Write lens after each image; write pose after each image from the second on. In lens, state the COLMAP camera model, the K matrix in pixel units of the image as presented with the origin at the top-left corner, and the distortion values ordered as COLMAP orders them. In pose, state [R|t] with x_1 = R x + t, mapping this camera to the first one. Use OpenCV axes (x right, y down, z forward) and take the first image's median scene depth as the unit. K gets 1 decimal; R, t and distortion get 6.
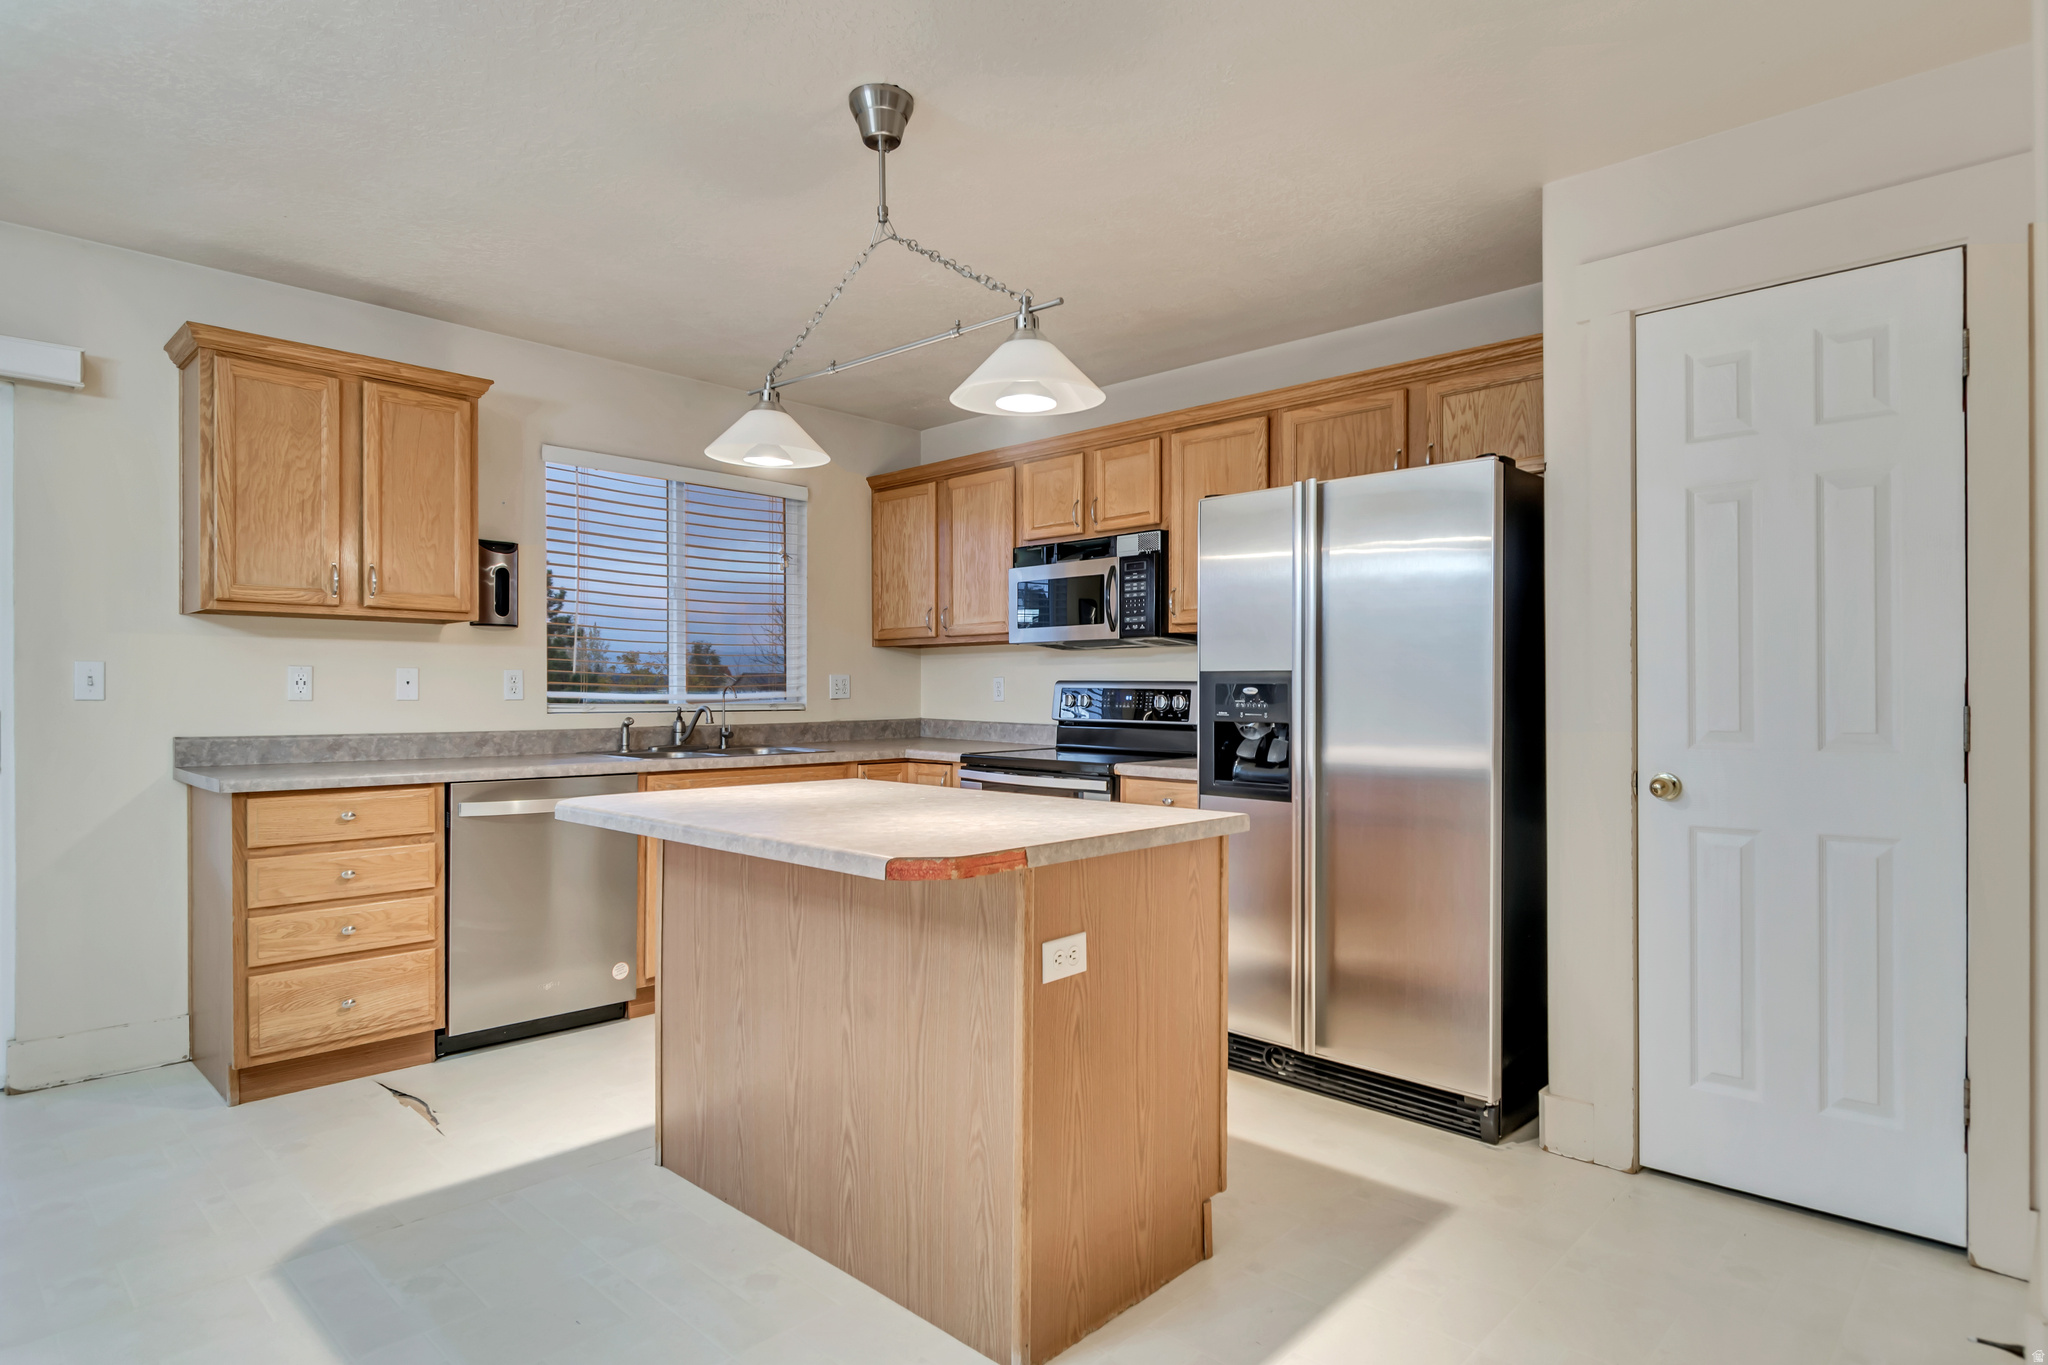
lens RADIAL K [[1120.7, 0, 1027.1], [0, 1120.7, 690.3], [0, 0, 1]] dist [-0.003506, 0.000309]
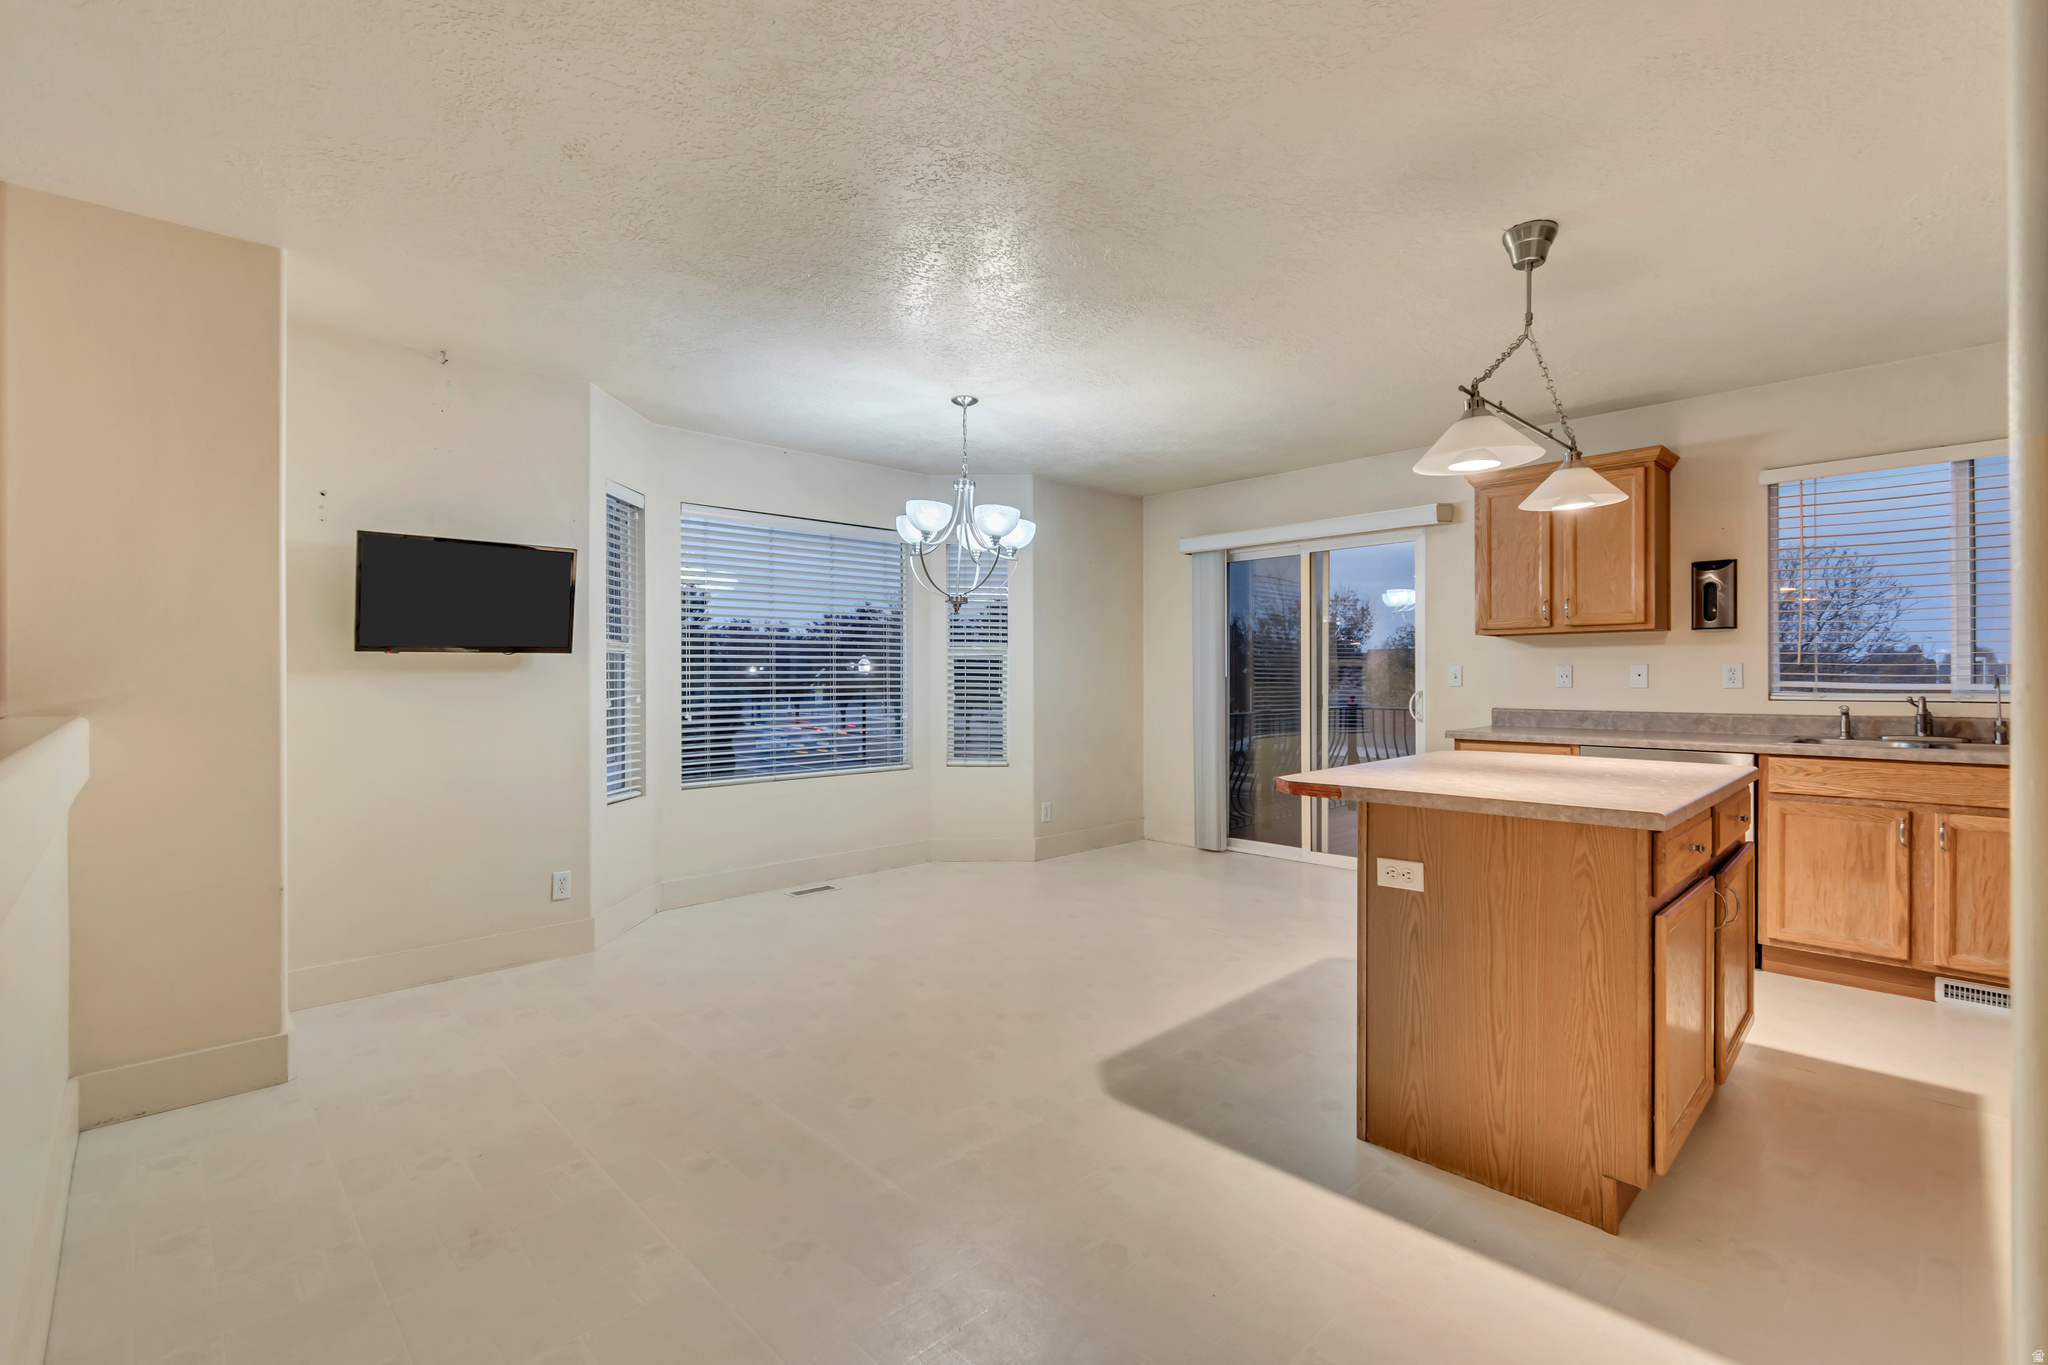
lens RADIAL K [[906.6, 0, 1028.3], [0, 906.6, 678.4], [0, 0, 1]] dist [0.012032, 0.000185]
pose [[-0.045745, -0.001530, -0.998952, 0.635179], [0.004833, 0.999987, -0.001753, -0.004542], [0.998941, -0.004908, -0.045737, 0.310106]]
